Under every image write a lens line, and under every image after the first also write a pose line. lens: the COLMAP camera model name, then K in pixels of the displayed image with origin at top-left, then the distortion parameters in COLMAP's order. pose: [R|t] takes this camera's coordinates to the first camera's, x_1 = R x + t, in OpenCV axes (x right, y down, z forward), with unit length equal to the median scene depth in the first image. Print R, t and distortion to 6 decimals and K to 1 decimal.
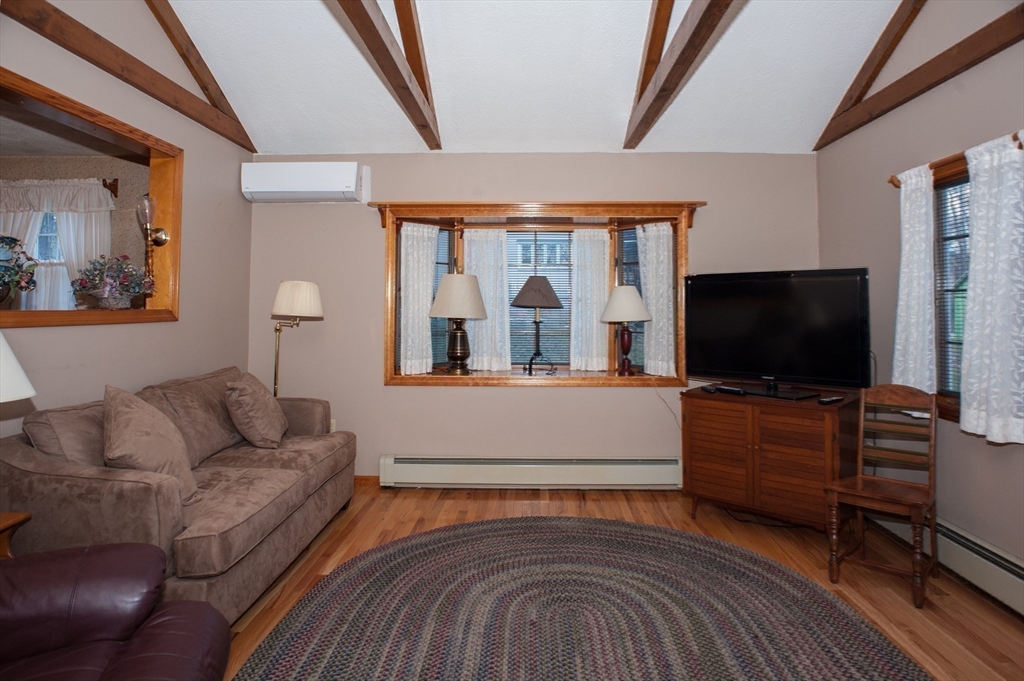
lens RADIAL K [[614.0, 0, 515.1], [0, 614.0, 277.8], [0, 0, 1]] dist [-0.025396, 0.002283]
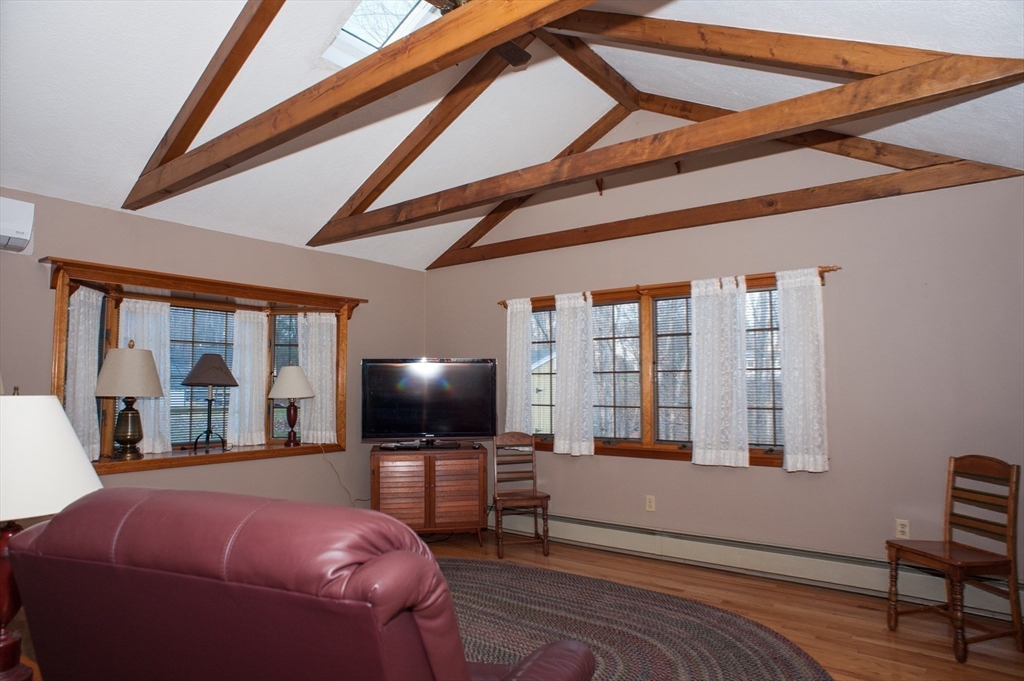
lens RADIAL K [[619.7, 0, 512.0], [0, 619.7, 340.5], [0, 0, 1]] dist [-0.106879, 0.098381]
pose [[0.589369, 0.054184, 0.806045, -0.506776], [-0.029823, 0.998527, -0.045317, 0.005968], [-0.807314, 0.002669, 0.590117, 0.022943]]
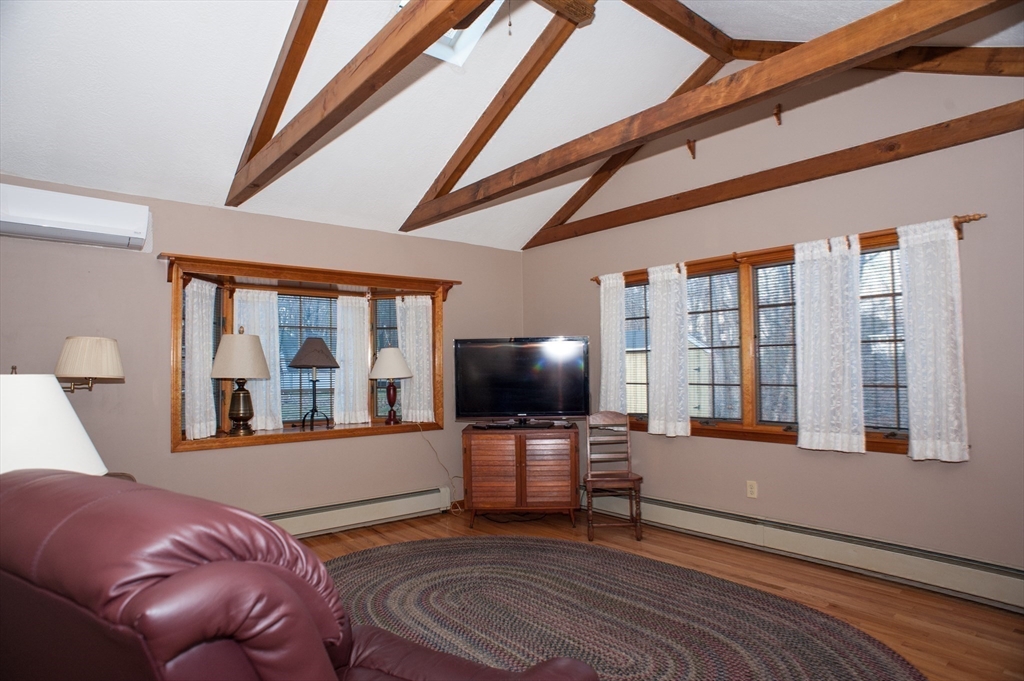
lens RADIAL K [[592.3, 0, 508.7], [0, 592.3, 341.9], [0, 0, 1]] dist [-0.099532, 0.077312]
pose [[0.756782, 0.015296, 0.653488, -0.400082], [-0.012116, 0.999883, -0.009373, 0.010506], [-0.653554, -0.000824, 0.756879, 0.009347]]
